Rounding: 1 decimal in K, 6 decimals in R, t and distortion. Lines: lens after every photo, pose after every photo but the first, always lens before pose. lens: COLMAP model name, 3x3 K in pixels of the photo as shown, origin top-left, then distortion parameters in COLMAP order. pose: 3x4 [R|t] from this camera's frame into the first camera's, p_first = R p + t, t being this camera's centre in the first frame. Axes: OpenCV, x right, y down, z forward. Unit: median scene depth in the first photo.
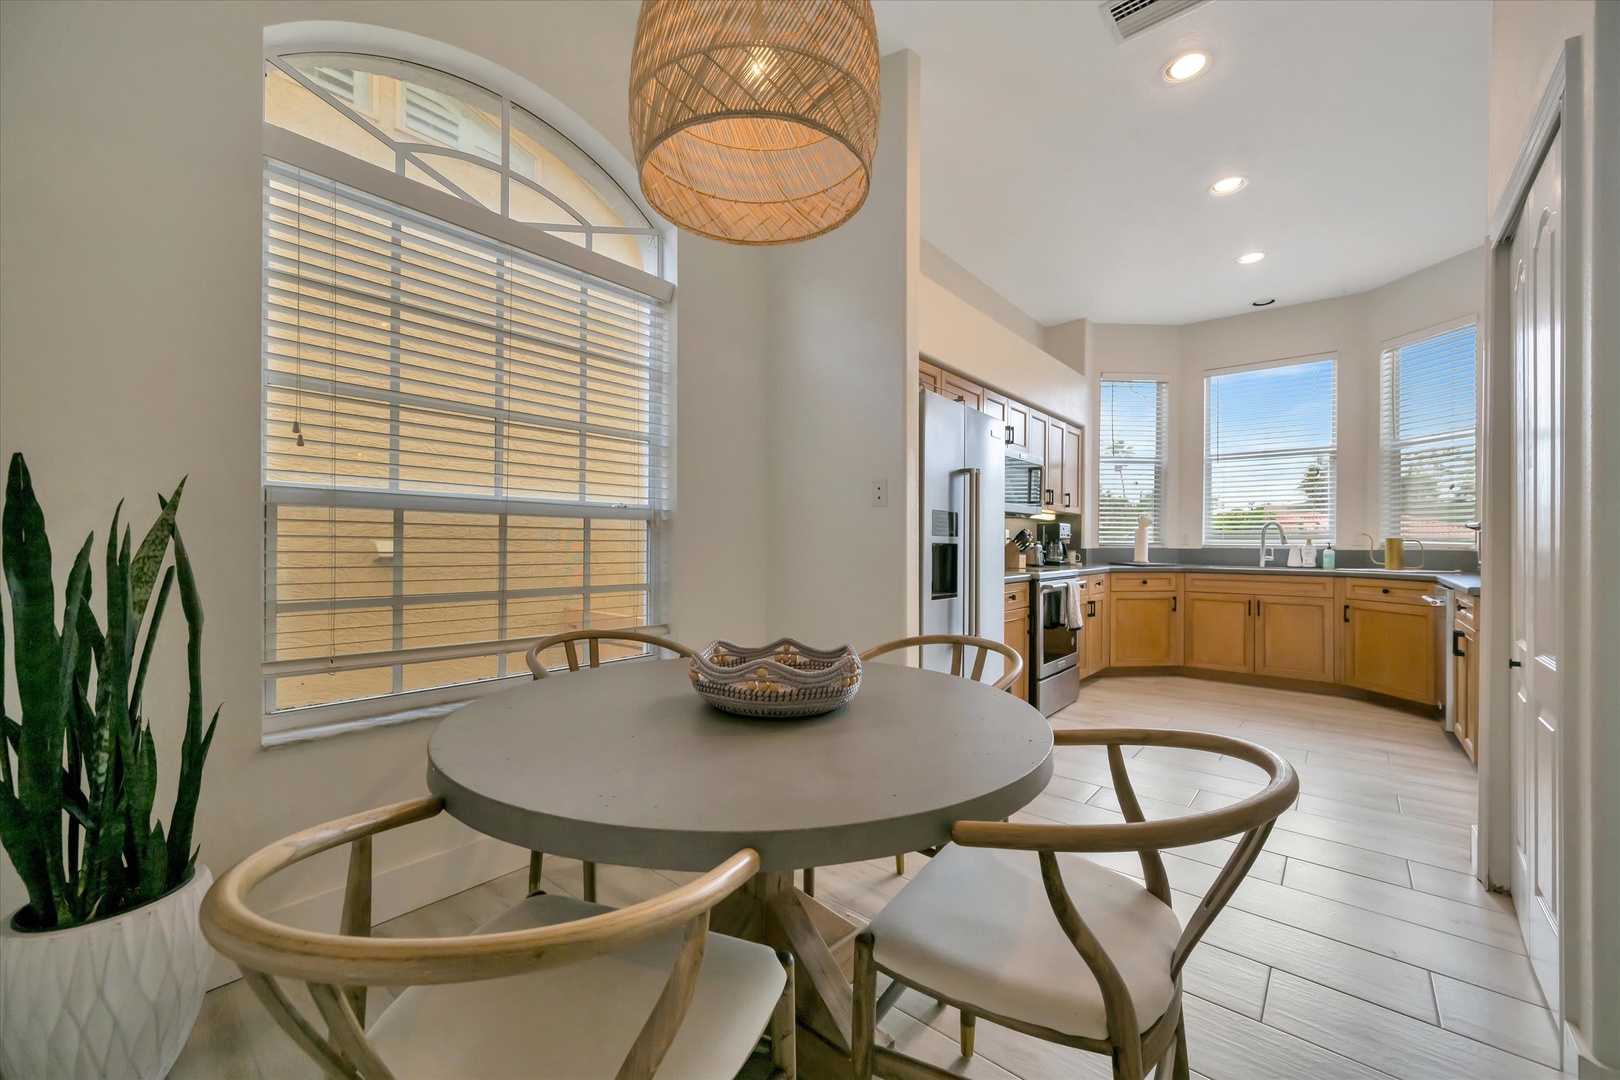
lens RADIAL K [[639.8, 0, 802.5], [0, 639.8, 543.8], [0, 0, 1]] dist [-0.004421, 0.000005]
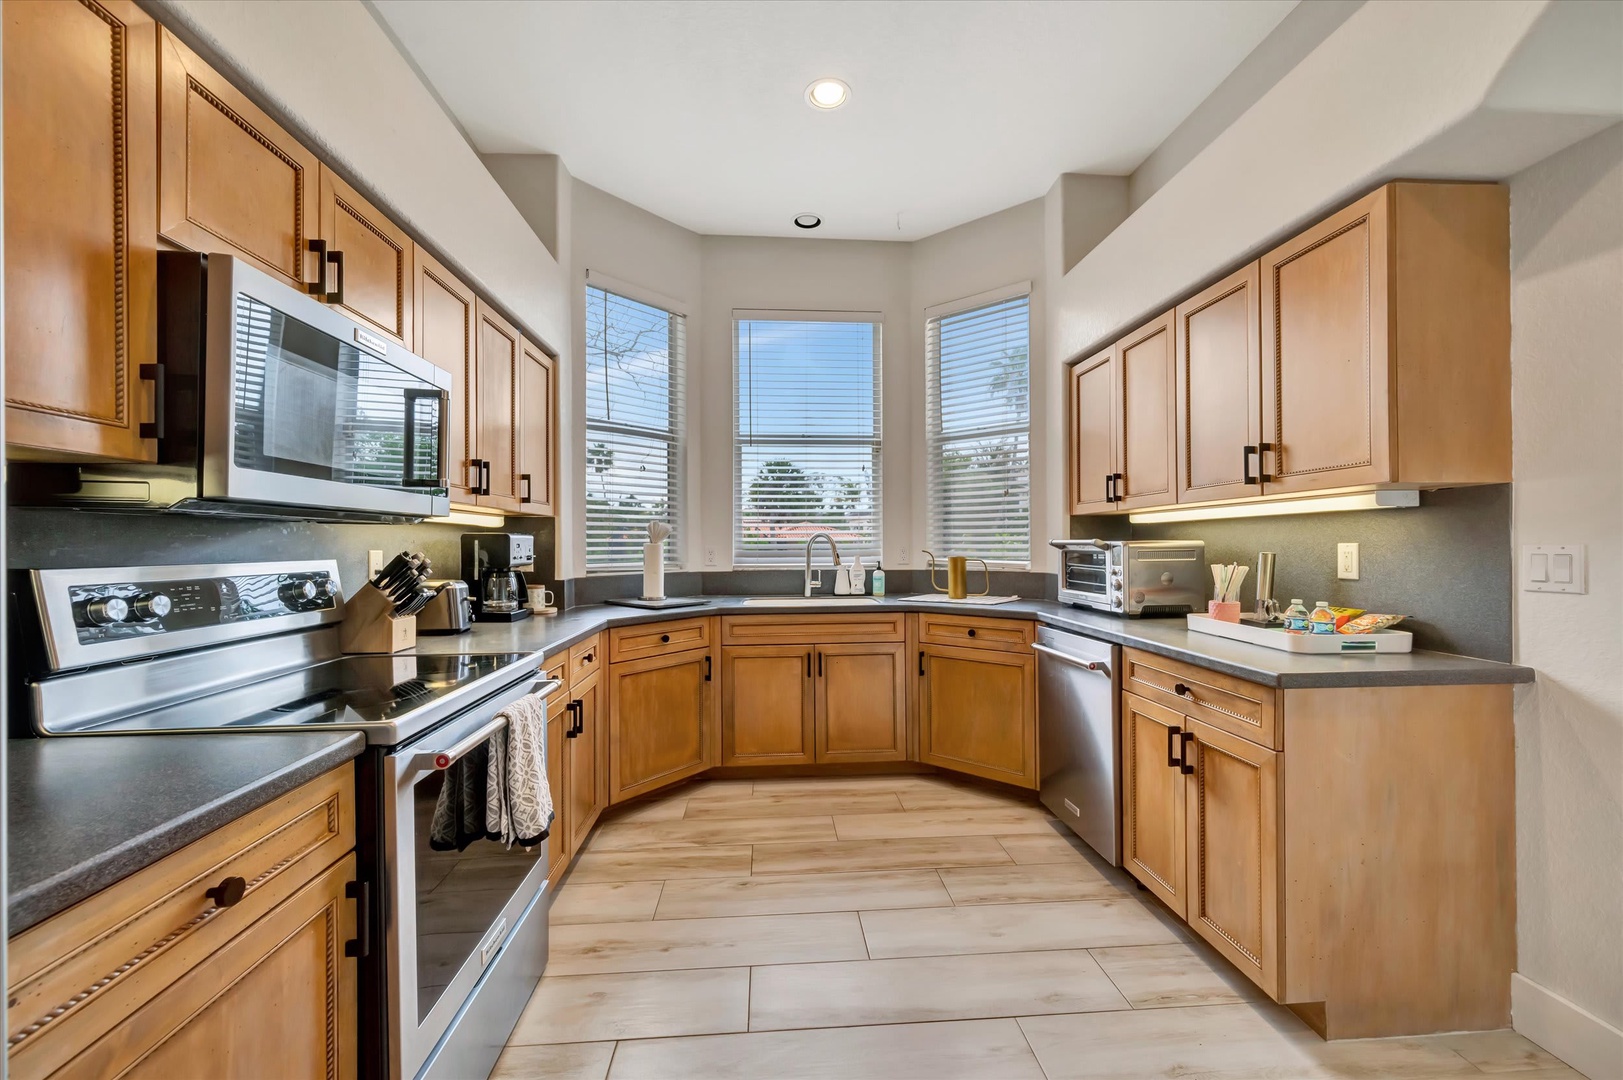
lens RADIAL K [[641.0, 0, 809.1], [0, 641.0, 540.7], [0, 0, 1]] dist [-0.004421, 0.000005]
pose [[0.714079, -0.007096, 0.700029, 0.227826], [0.010352, 0.999946, -0.000423, -0.025507], [-0.699988, 0.007549, 0.714114, 0.500847]]
